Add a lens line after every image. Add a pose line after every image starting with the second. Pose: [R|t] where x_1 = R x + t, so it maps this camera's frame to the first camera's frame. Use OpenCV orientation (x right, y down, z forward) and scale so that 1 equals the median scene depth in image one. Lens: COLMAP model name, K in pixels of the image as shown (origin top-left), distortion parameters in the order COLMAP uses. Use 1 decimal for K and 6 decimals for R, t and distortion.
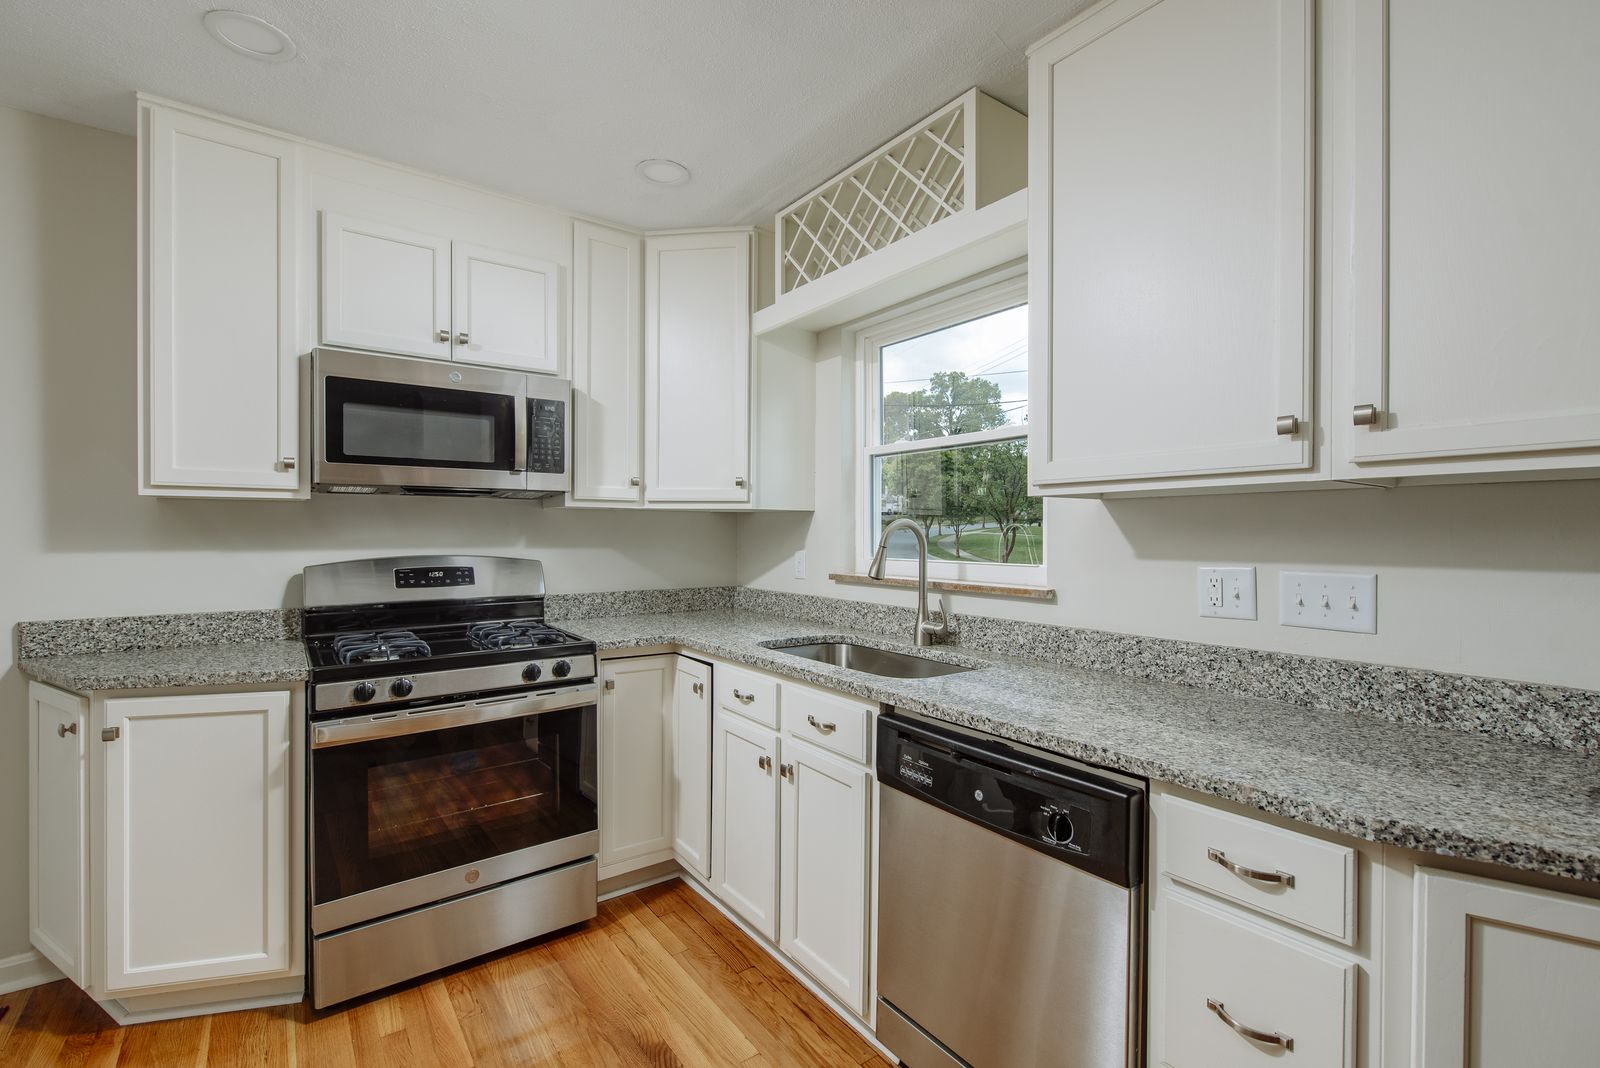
lens RADIAL K [[714.6, 0, 804.2], [0, 714.6, 538.4], [0, 0, 1]] dist [-0.000785, -0.000383]
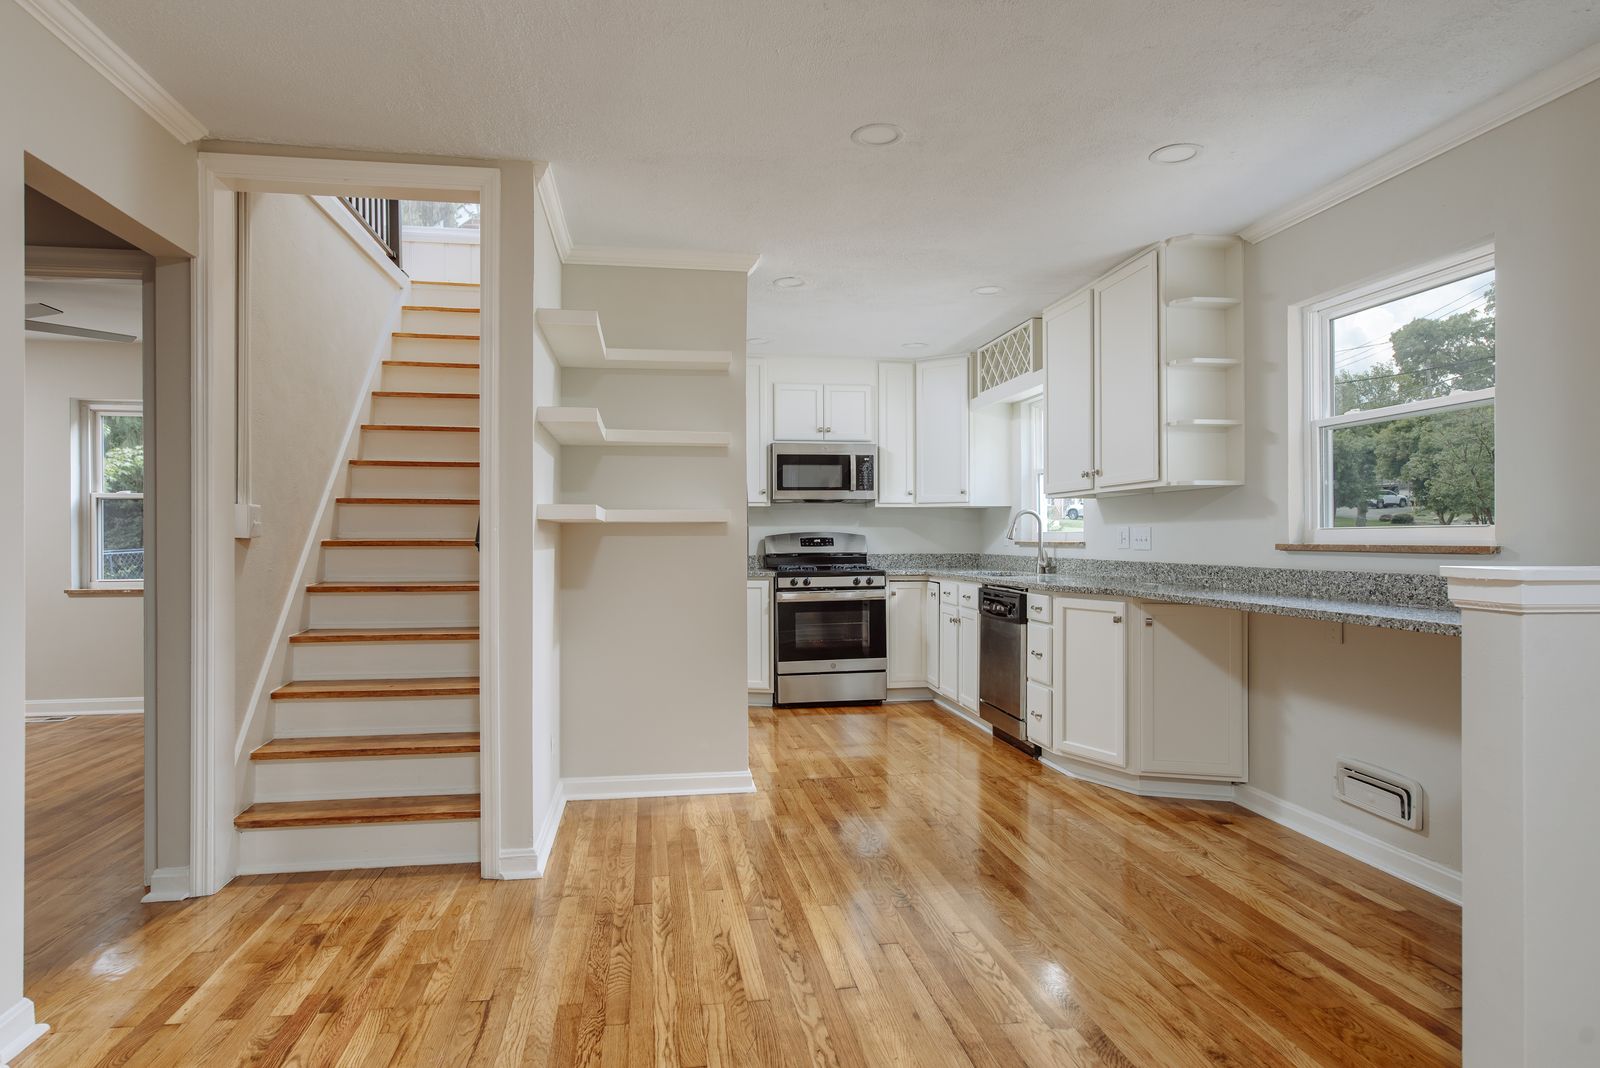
lens RADIAL K [[1066.7, 0, 806.7], [0, 1066.7, 538.6], [0, 0, 1]] dist [0.007272, -0.000445]
pose [[0.896196, -0.007731, -0.443592, 1.001818], [0.002973, 0.999930, -0.011421, 0.095291], [0.443649, 0.008917, 0.896156, -2.153320]]
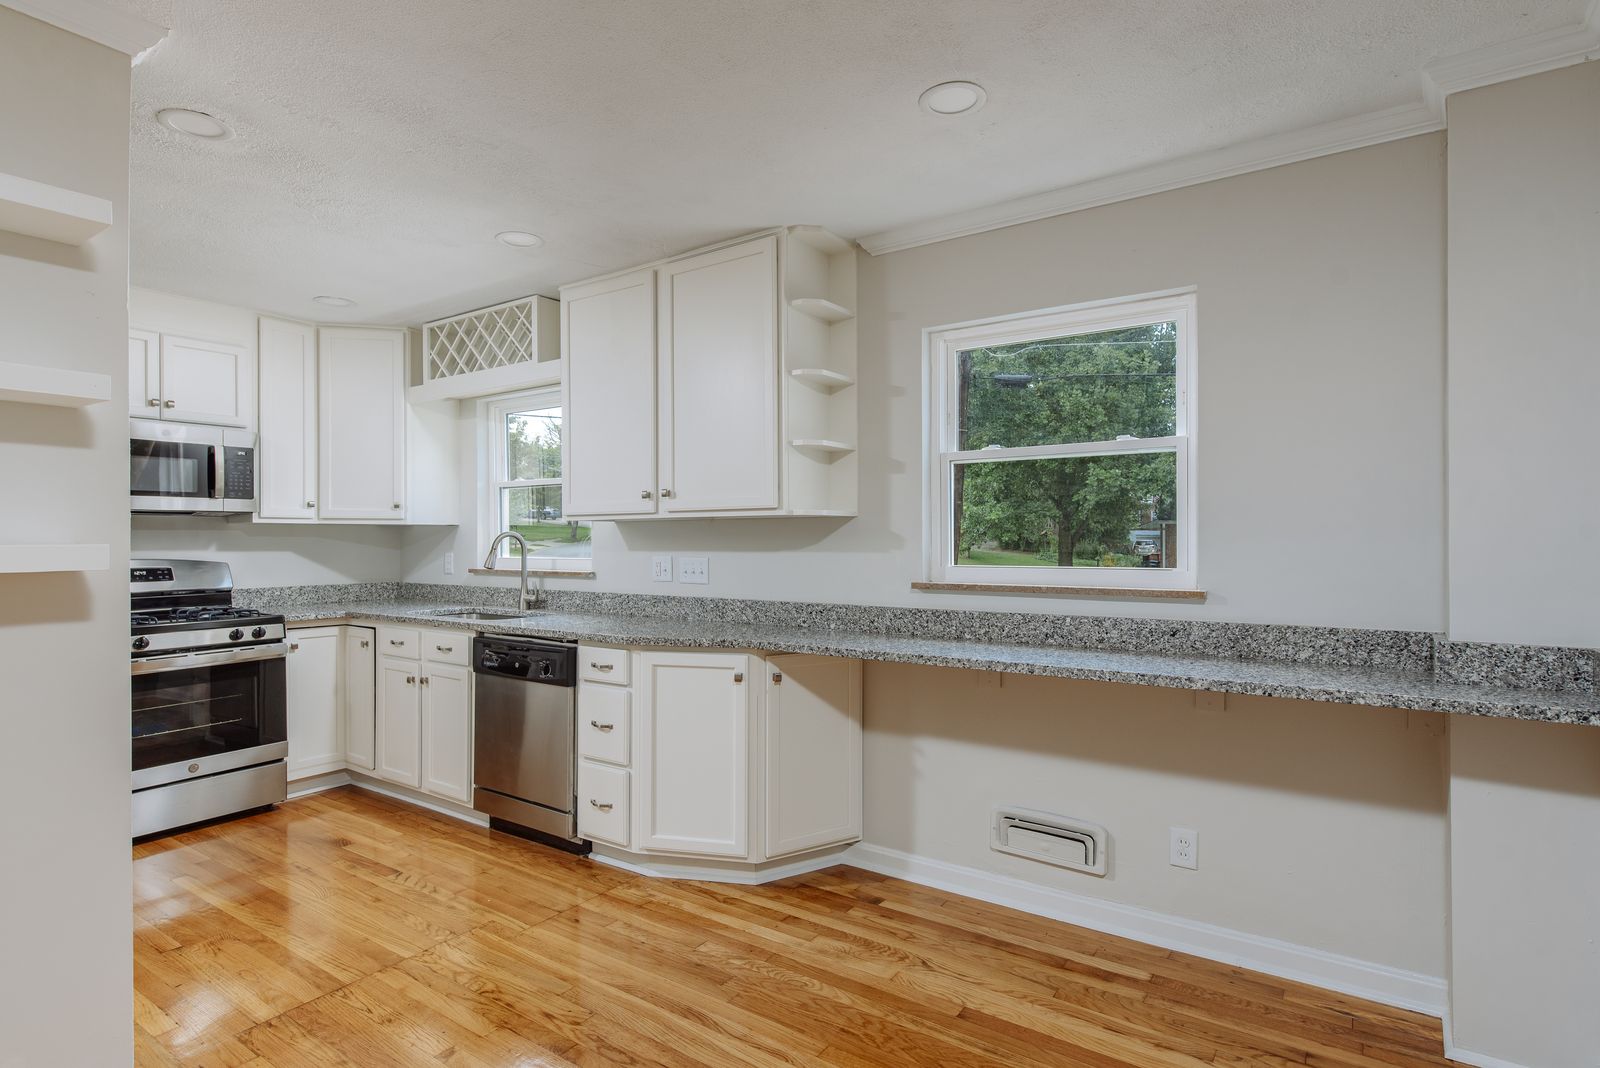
lens RADIAL K [[845.5, 0, 868.0], [0, 845.5, 540.9], [0, 0, 1]] dist [0.004225, 0.000187]
pose [[0.926978, -0.005641, 0.375073, 0.190310], [0.008067, 0.999955, -0.004897, 0.010373], [-0.375029, 0.007565, 0.926982, -1.200158]]
